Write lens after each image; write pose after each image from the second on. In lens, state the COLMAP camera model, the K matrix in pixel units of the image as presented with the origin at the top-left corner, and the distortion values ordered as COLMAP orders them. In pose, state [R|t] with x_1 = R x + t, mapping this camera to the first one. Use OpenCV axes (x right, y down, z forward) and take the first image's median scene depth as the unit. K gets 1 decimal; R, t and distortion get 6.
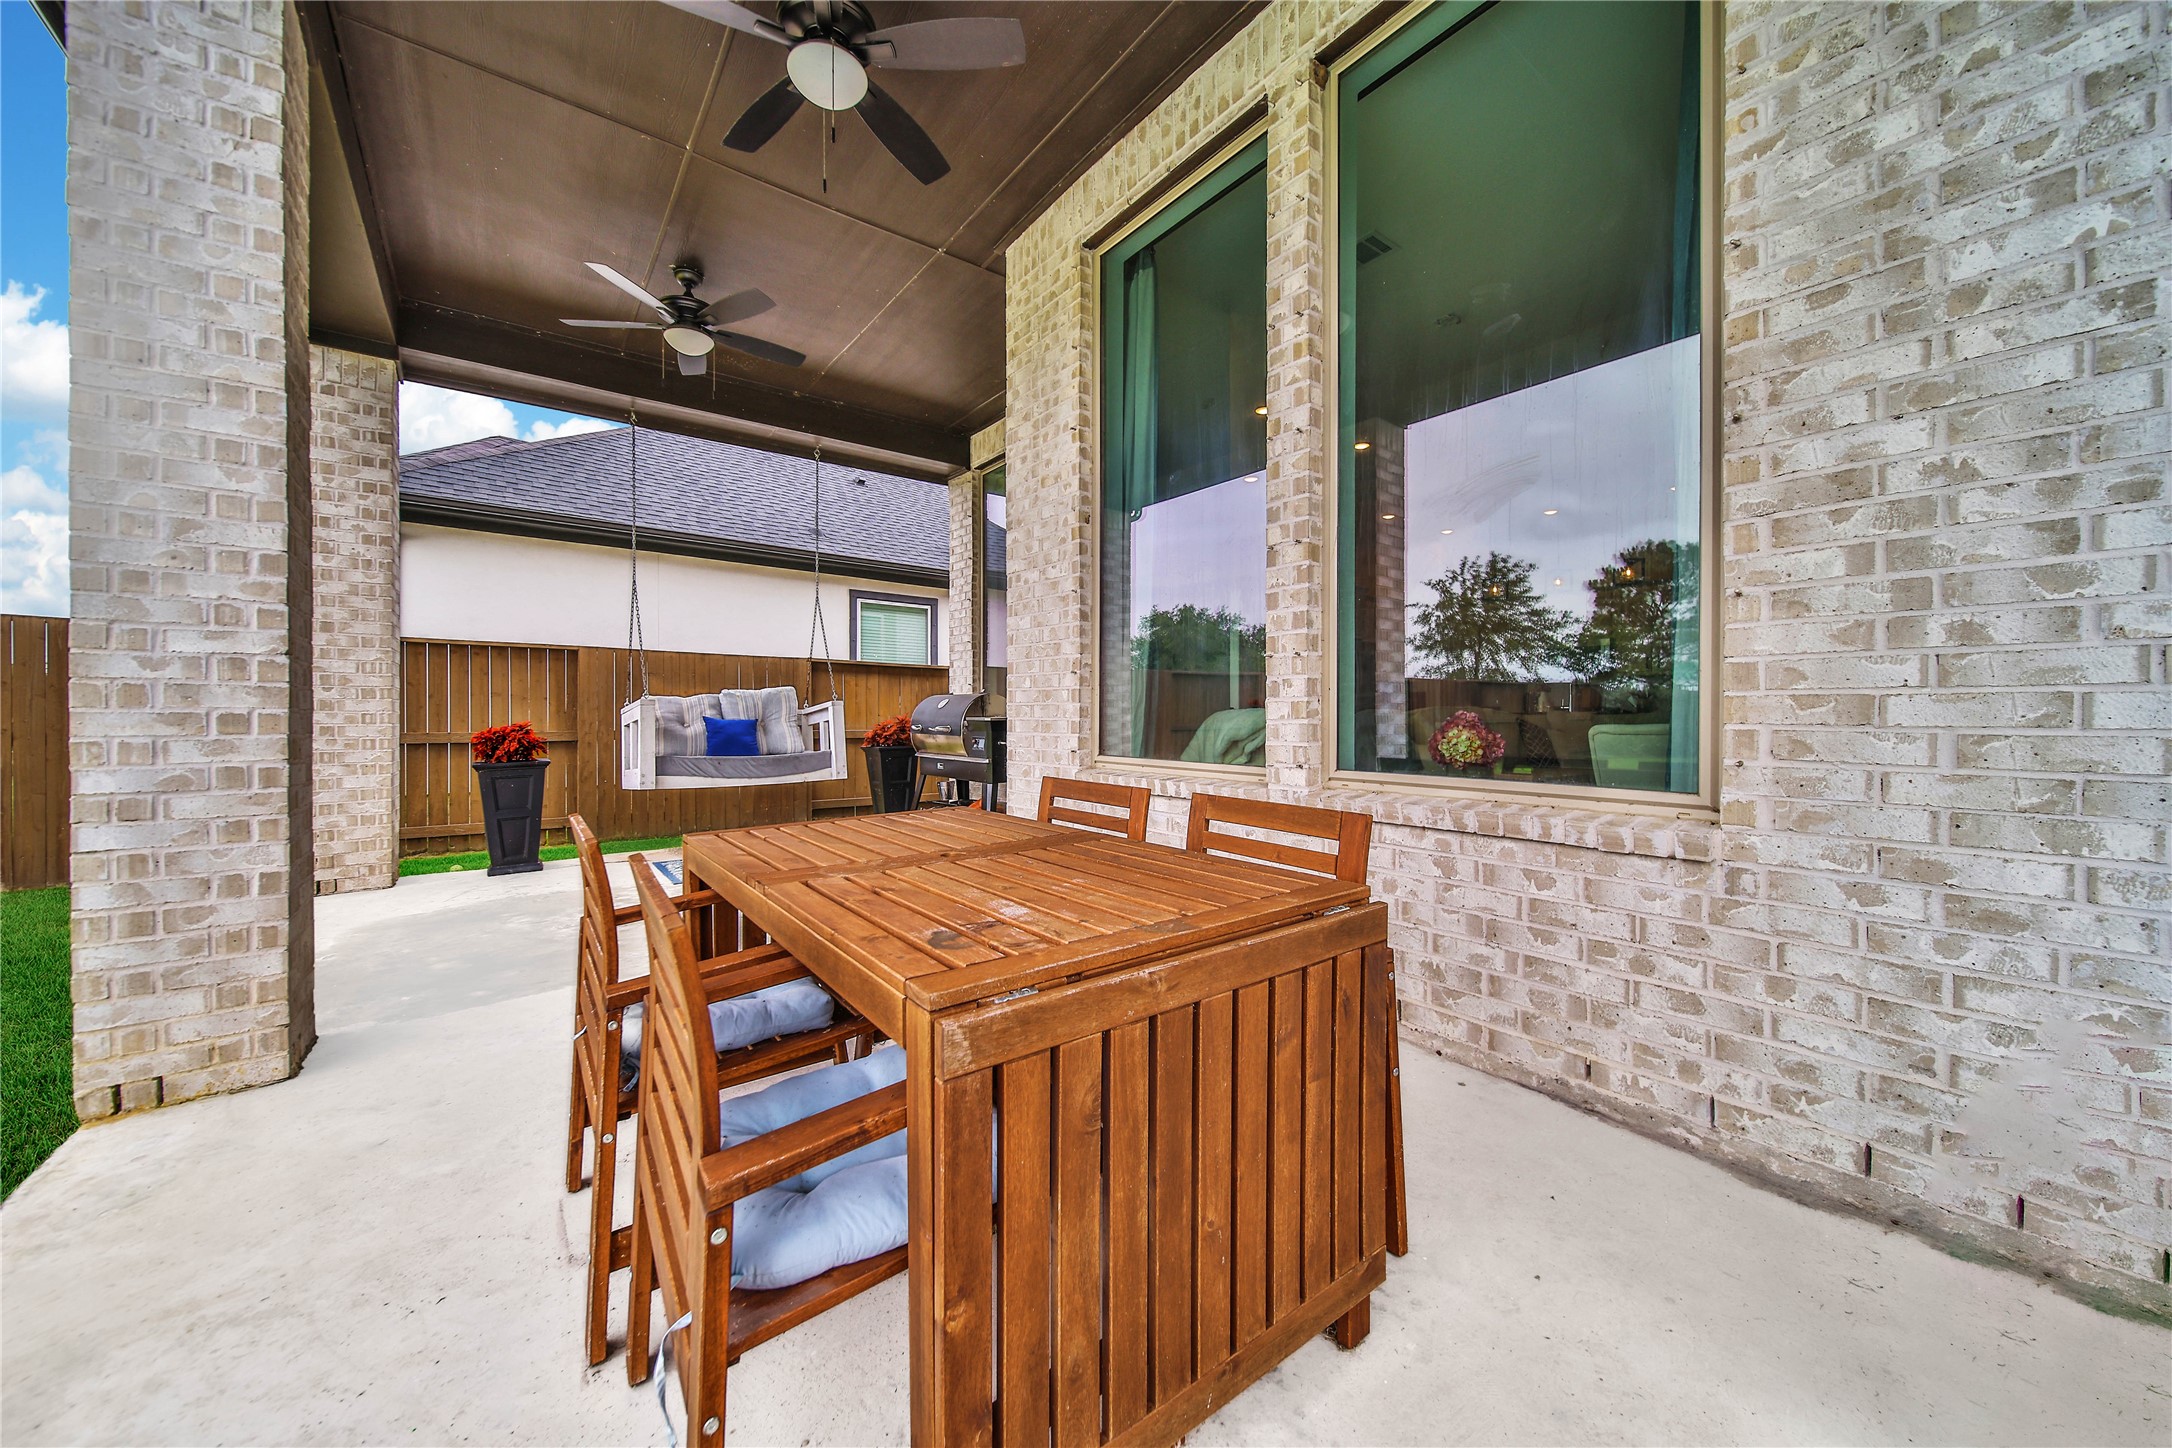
lens RADIAL K [[775.1, 0, 1087.9], [0, 775.1, 716.8], [0, 0, 1]] dist [0.002265, -0.001057]
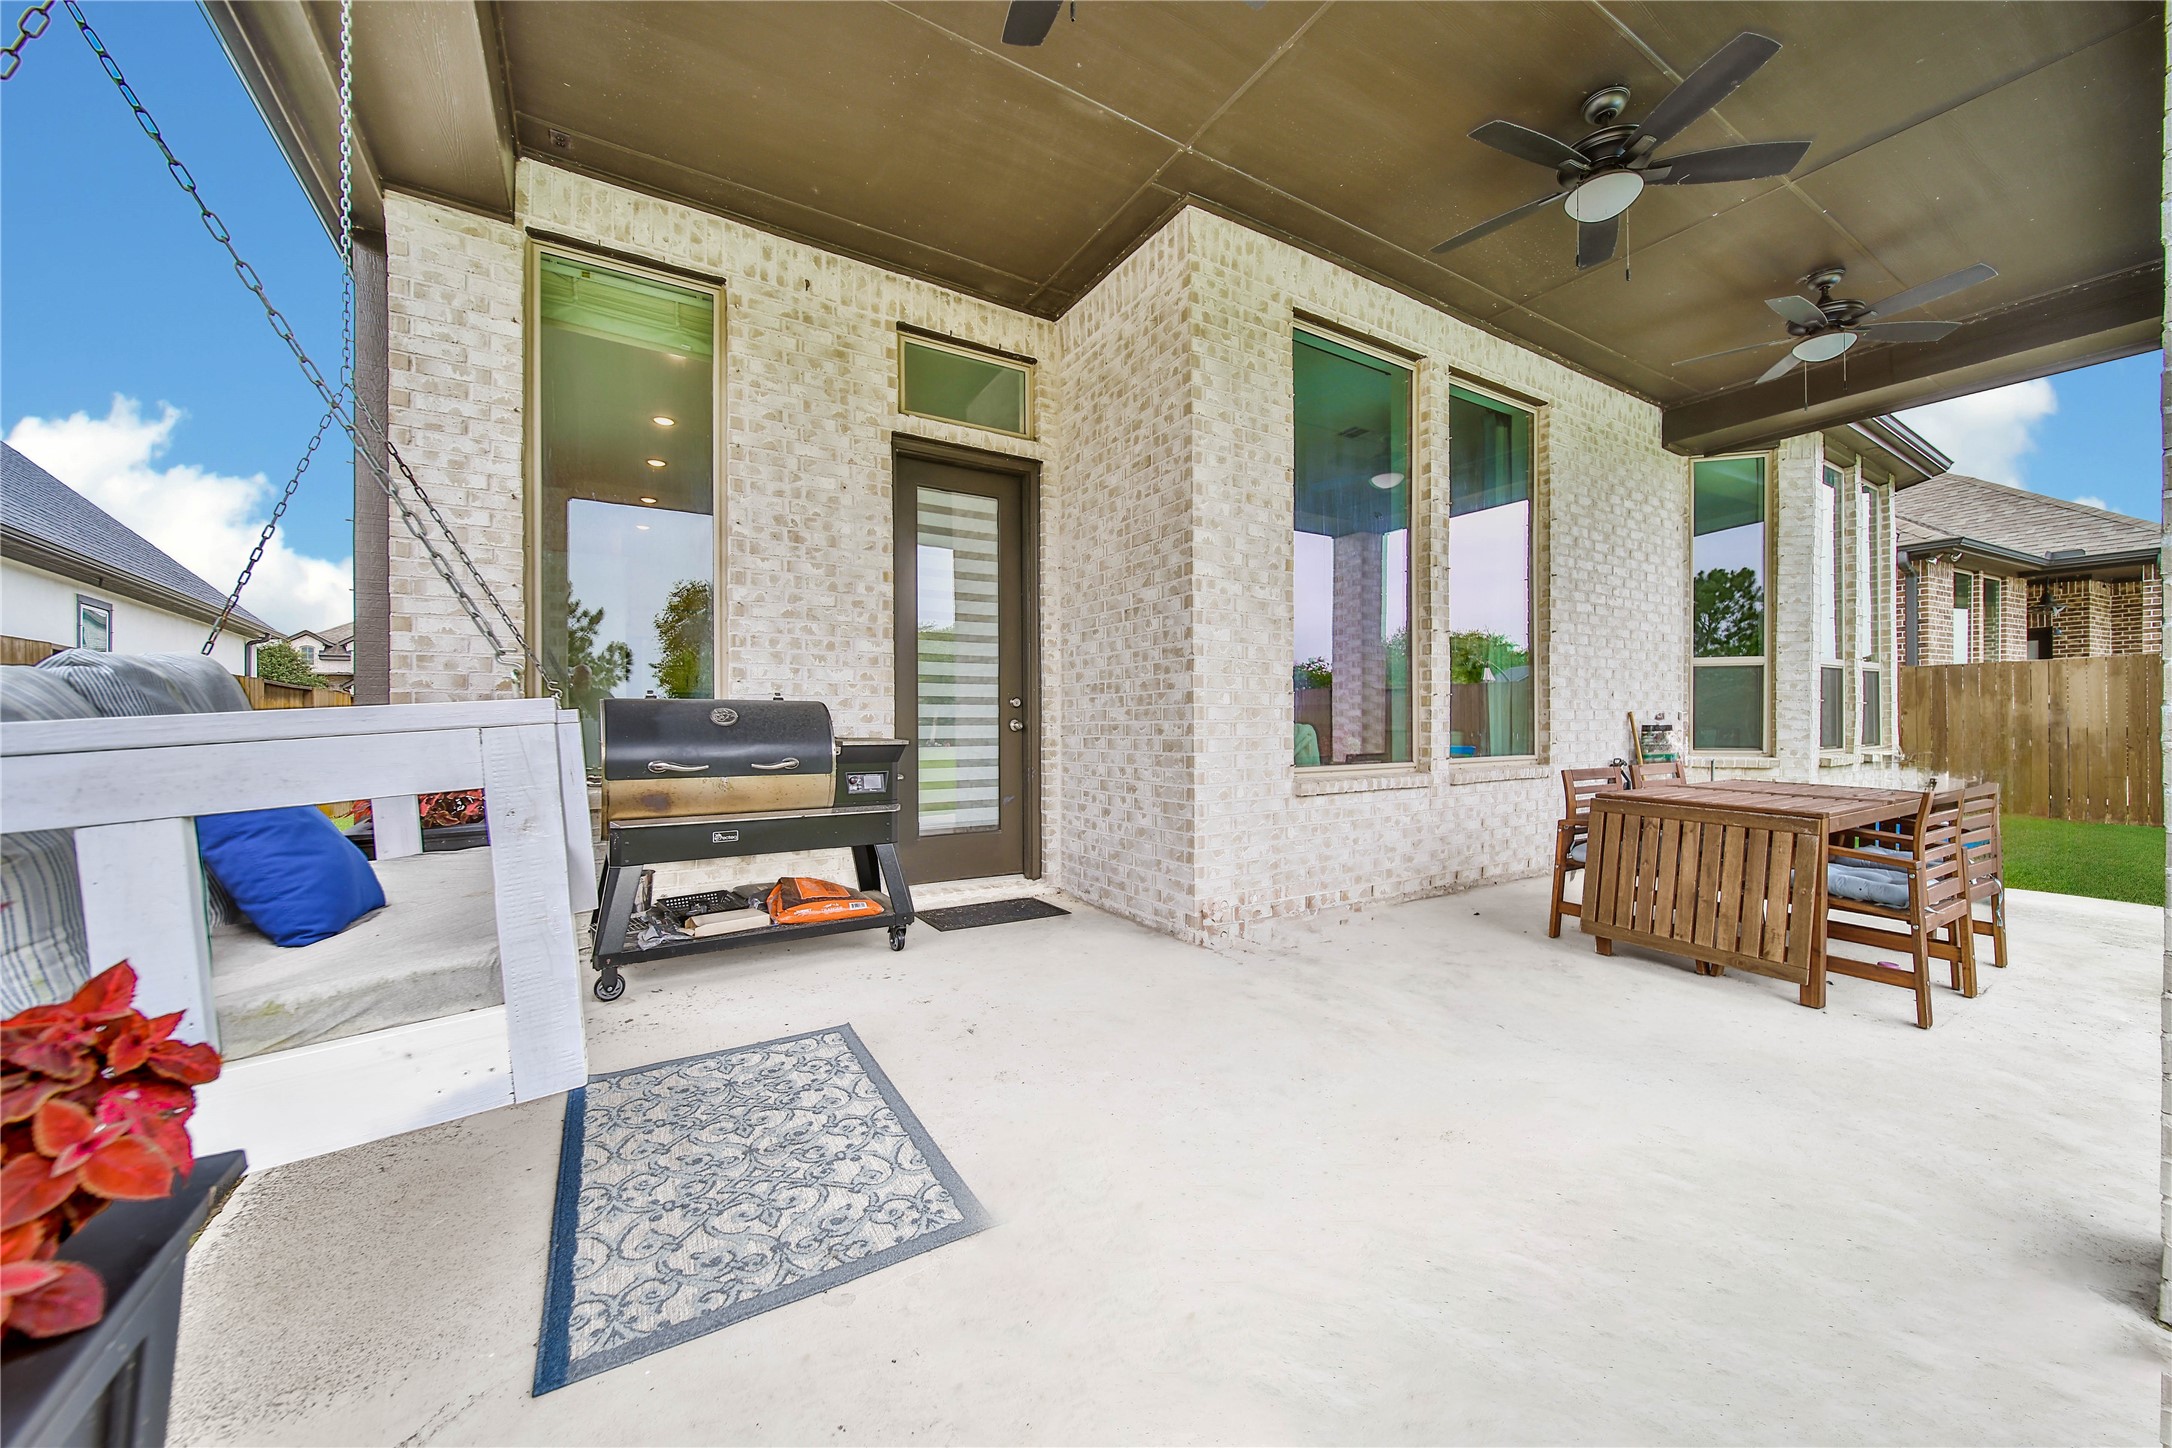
lens RADIAL K [[775.1, 0, 1078.2], [0, 775.1, 727.7], [0, 0, 1]] dist [0.002265, -0.001057]
pose [[0.105543, -0.006478, 0.994394, -1.033413], [0.007738, 0.999954, 0.005692, -0.015673], [-0.994385, 0.007094, 0.105588, 1.078264]]
